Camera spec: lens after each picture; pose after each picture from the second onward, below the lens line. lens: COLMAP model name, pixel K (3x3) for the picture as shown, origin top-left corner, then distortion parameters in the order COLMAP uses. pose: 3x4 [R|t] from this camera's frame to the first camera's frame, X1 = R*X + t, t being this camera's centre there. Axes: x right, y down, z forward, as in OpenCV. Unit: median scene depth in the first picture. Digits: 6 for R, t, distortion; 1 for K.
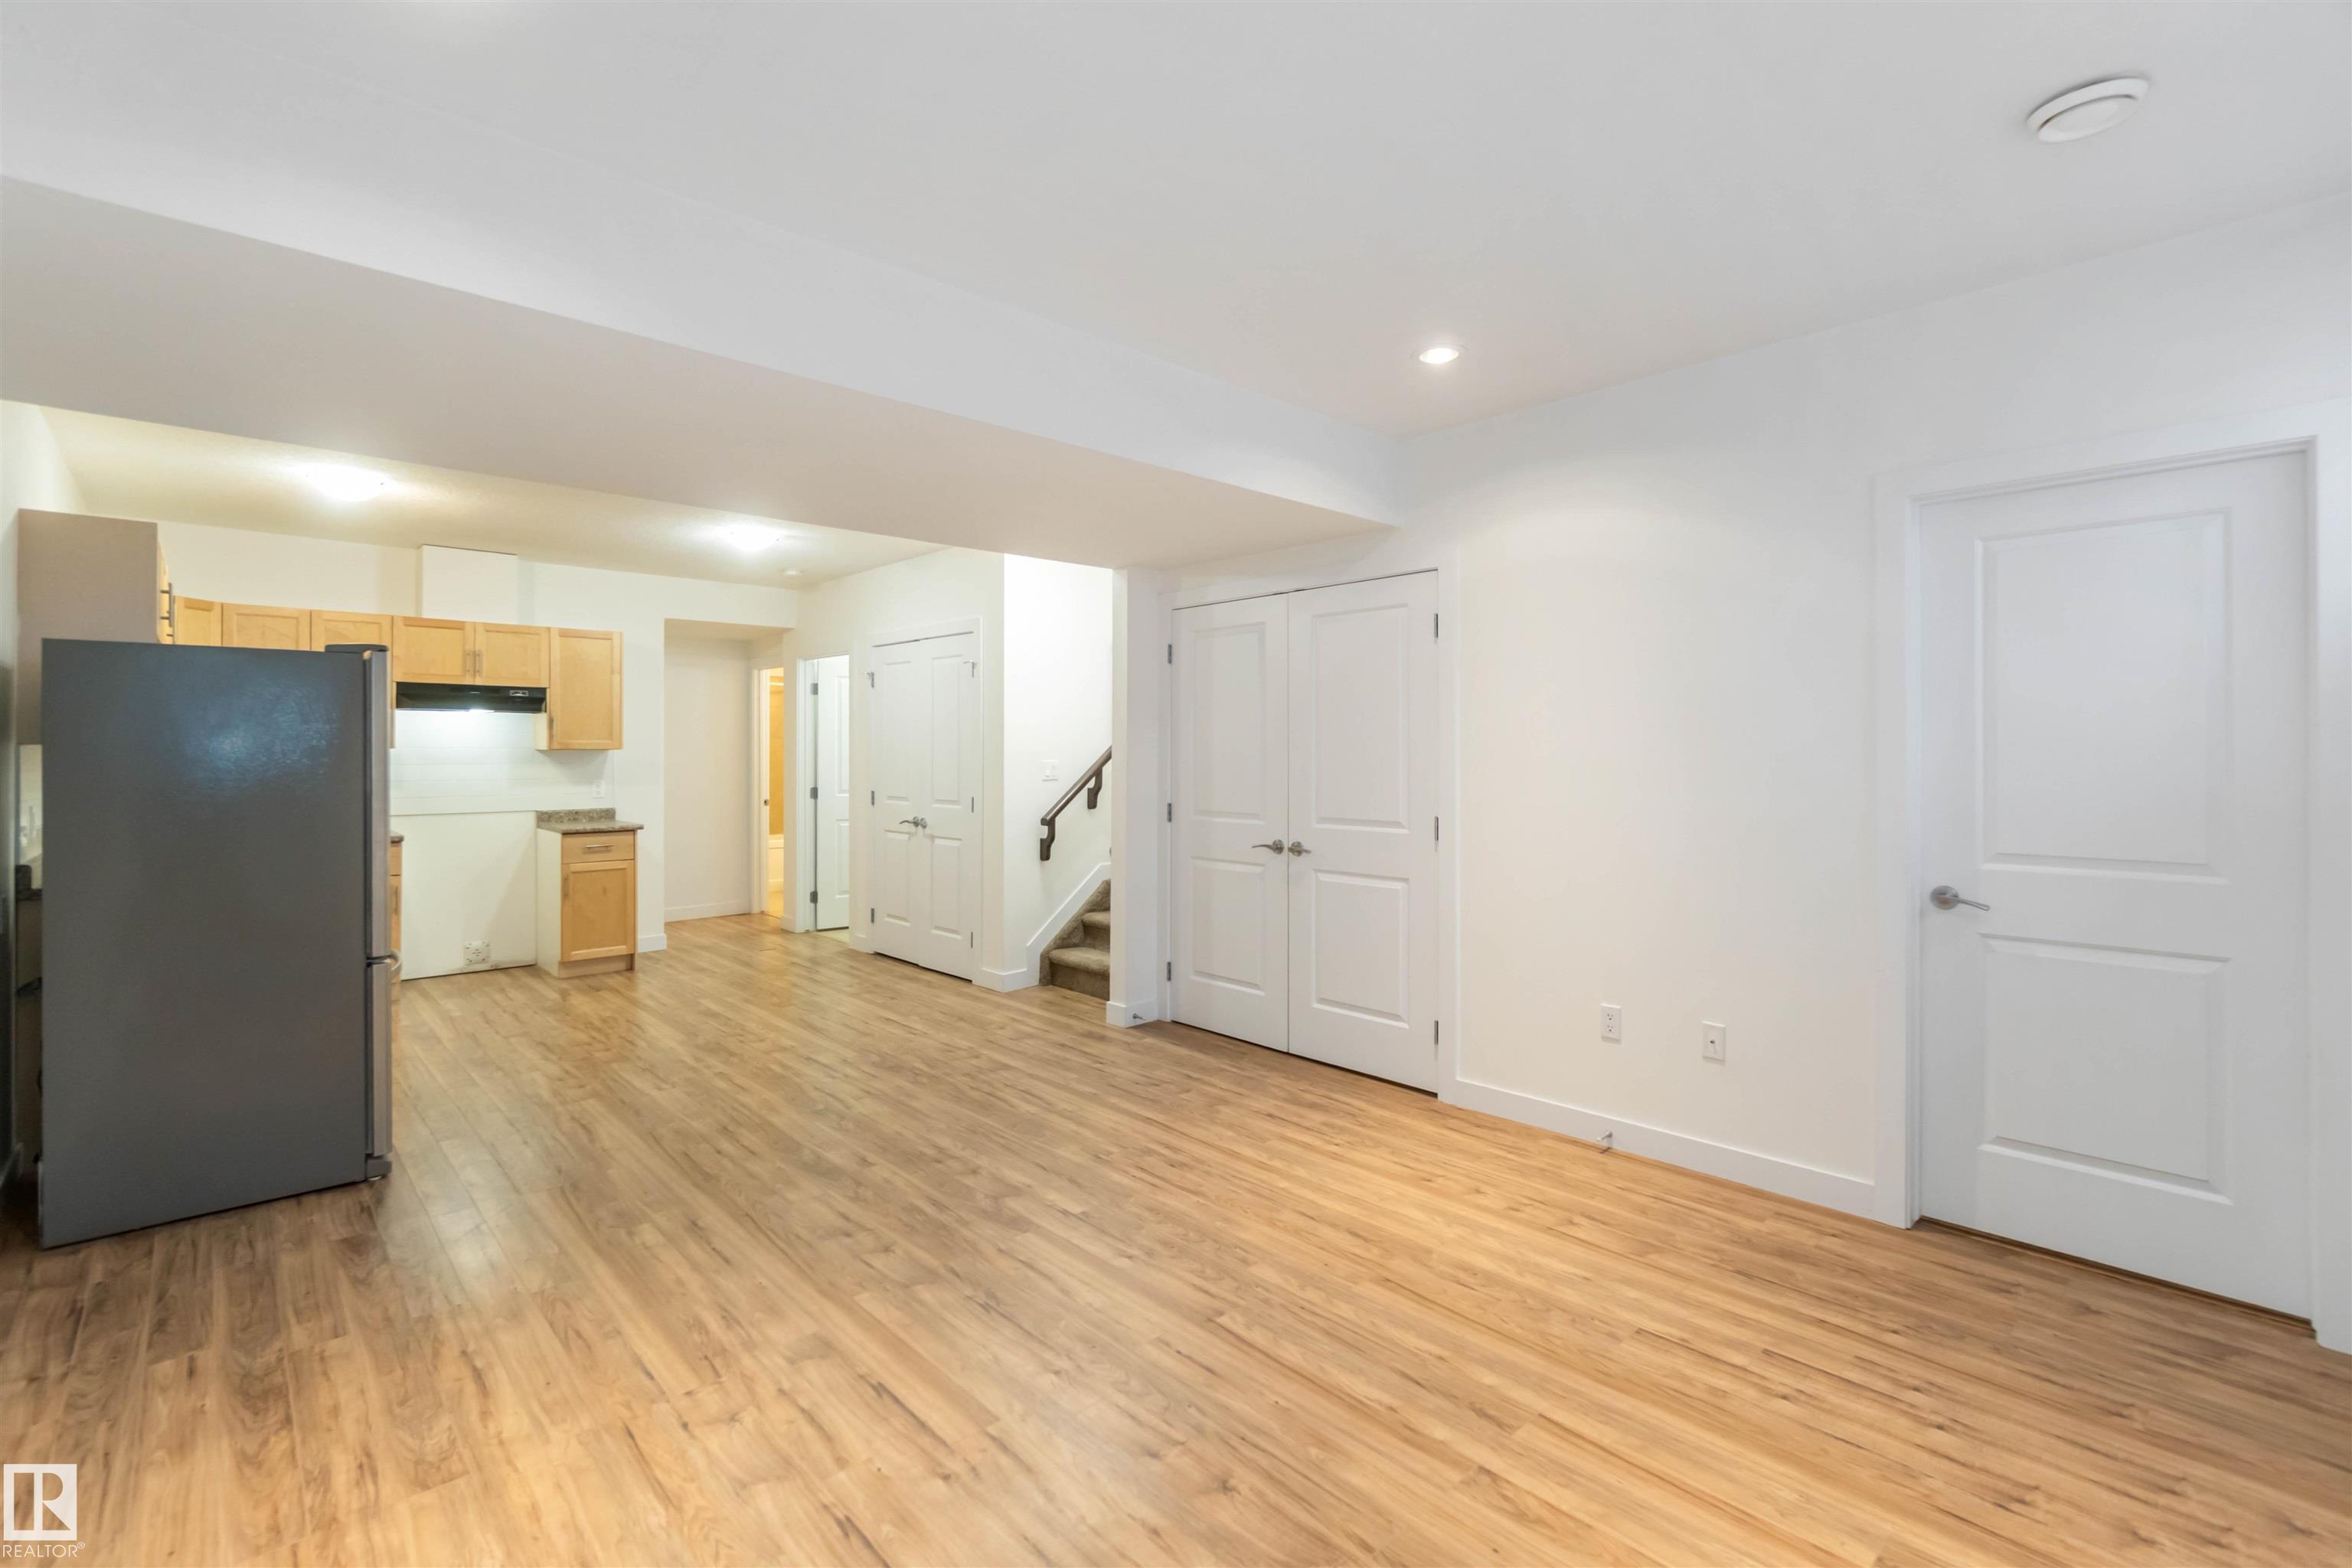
lens RADIAL K [[1039.3, 0, 1174.5], [0, 1039.3, 769.8], [0, 0, 1]] dist [0.001520, 0.000368]
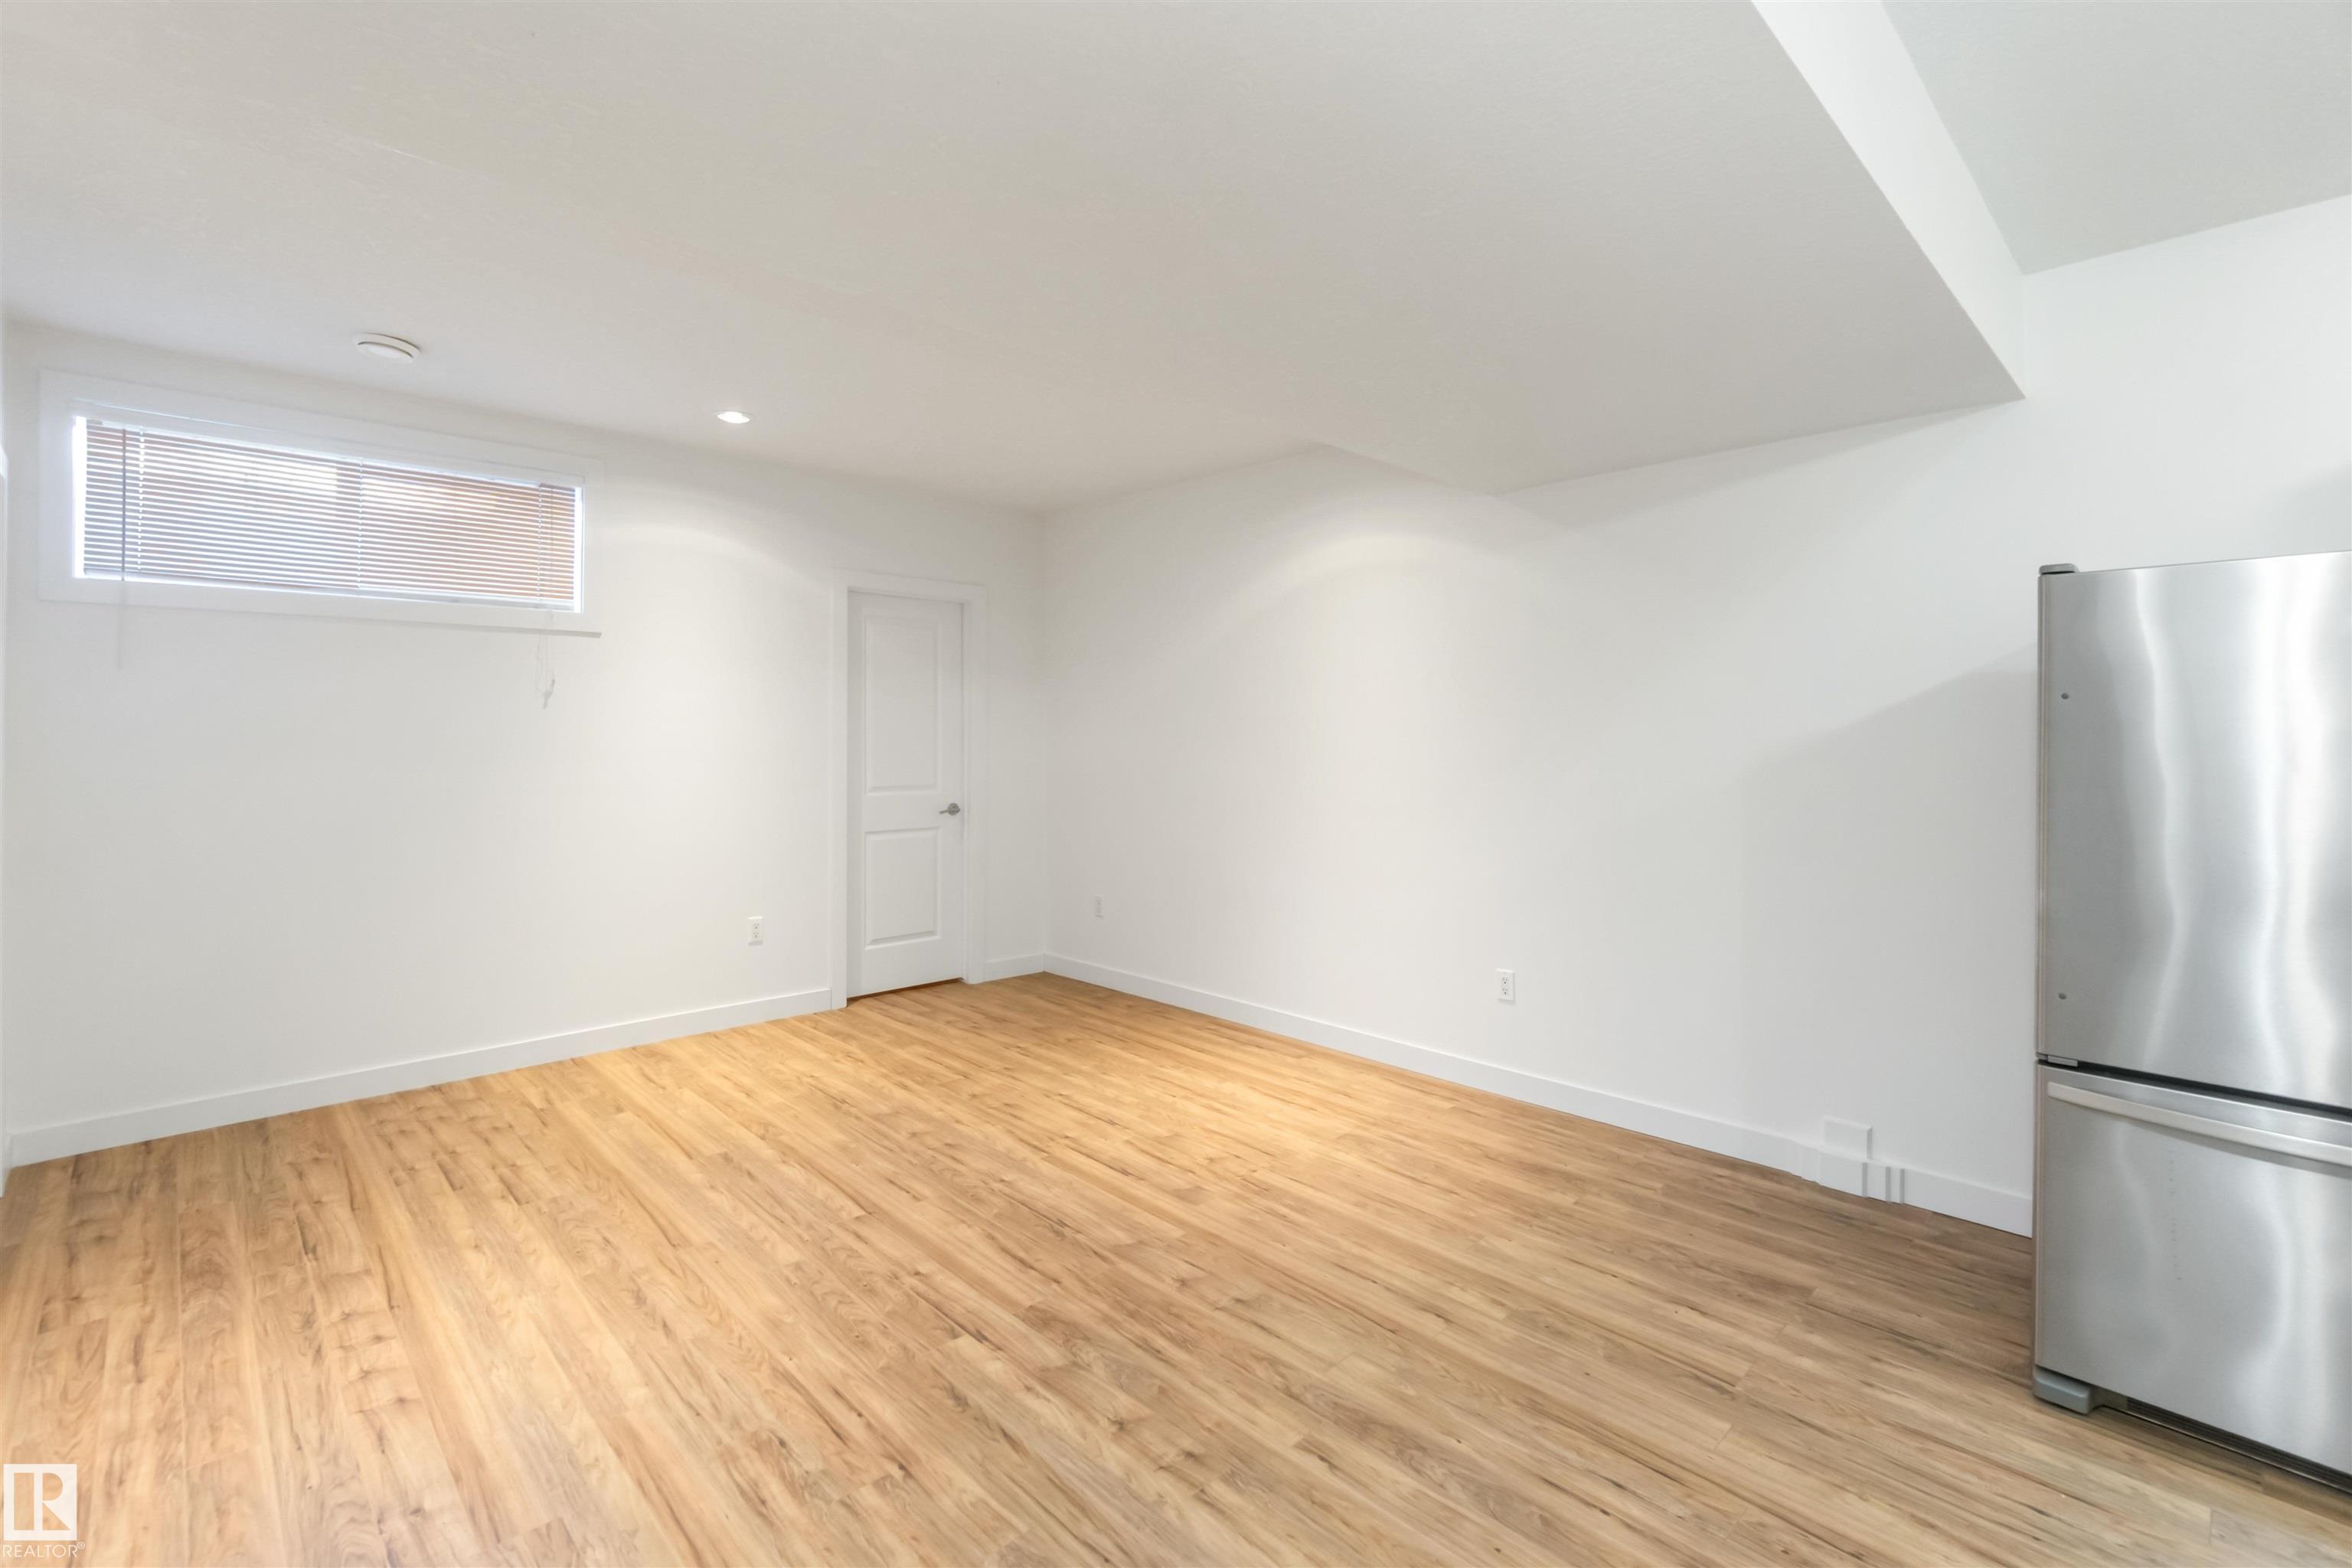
lens RADIAL K [[1039.3, 0, 1177.1], [0, 1039.3, 769.7], [0, 0, 1]] dist [0.001520, 0.000368]
pose [[-0.999752, -0.003154, -0.022027, -0.264921], [-0.004158, 0.998947, 0.045683, -0.027675], [0.021860, 0.045763, -0.998713, 1.997171]]
